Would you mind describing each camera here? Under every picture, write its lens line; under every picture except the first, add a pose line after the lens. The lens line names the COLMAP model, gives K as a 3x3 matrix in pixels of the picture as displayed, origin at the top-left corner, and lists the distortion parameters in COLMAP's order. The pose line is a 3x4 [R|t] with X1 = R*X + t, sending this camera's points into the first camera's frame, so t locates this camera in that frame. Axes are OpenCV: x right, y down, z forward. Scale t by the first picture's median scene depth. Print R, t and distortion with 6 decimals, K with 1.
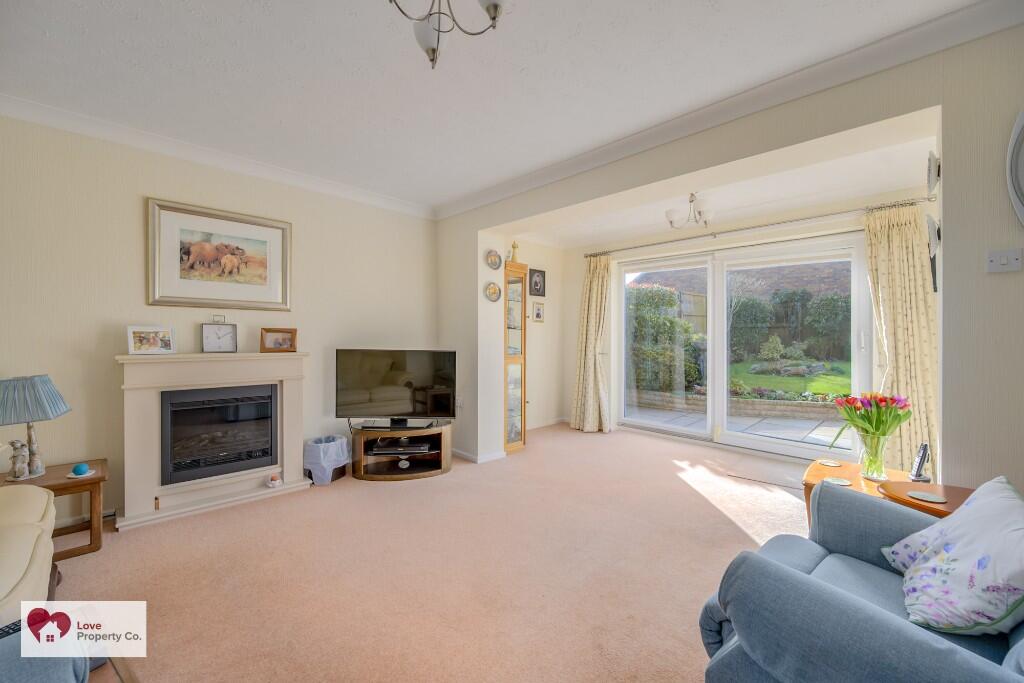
lens RADIAL K [[402.4, 0, 504.1], [0, 402.4, 339.6], [0, 0, 1]] dist [-0.000575, -0.000415]
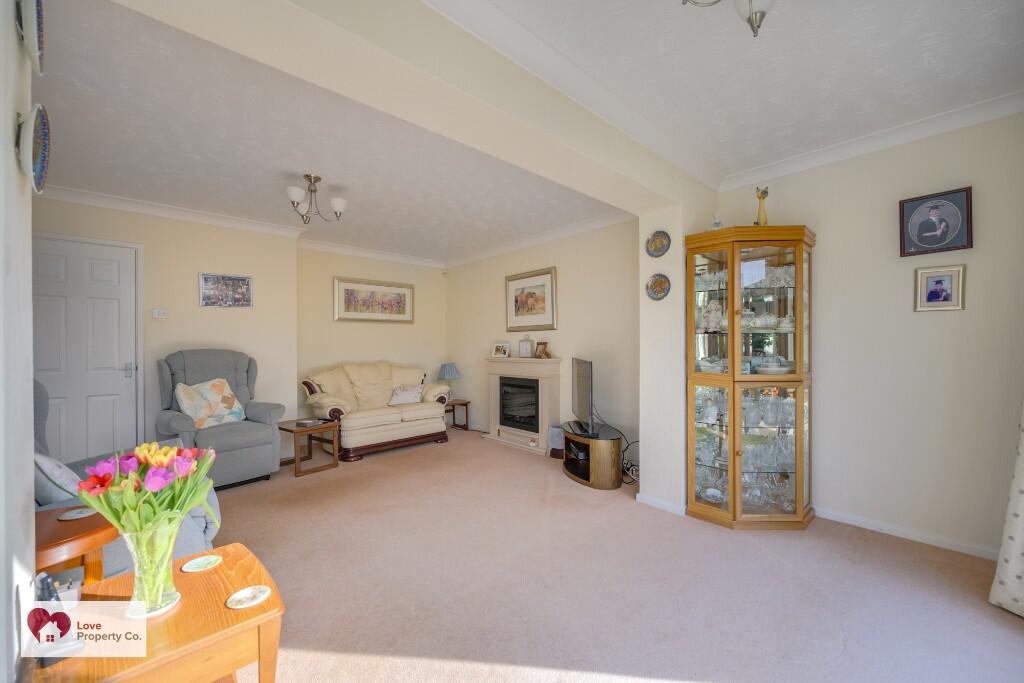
lens RADIAL K [[402.4, 0, 510.9], [0, 402.4, 348.2], [0, 0, 1]] dist [-0.000575, -0.000415]
pose [[-0.021739, -0.005783, -0.999747, 0.931909], [-0.002238, 0.999981, -0.005735, 0.003004], [0.999761, 0.002113, -0.021751, 0.933773]]
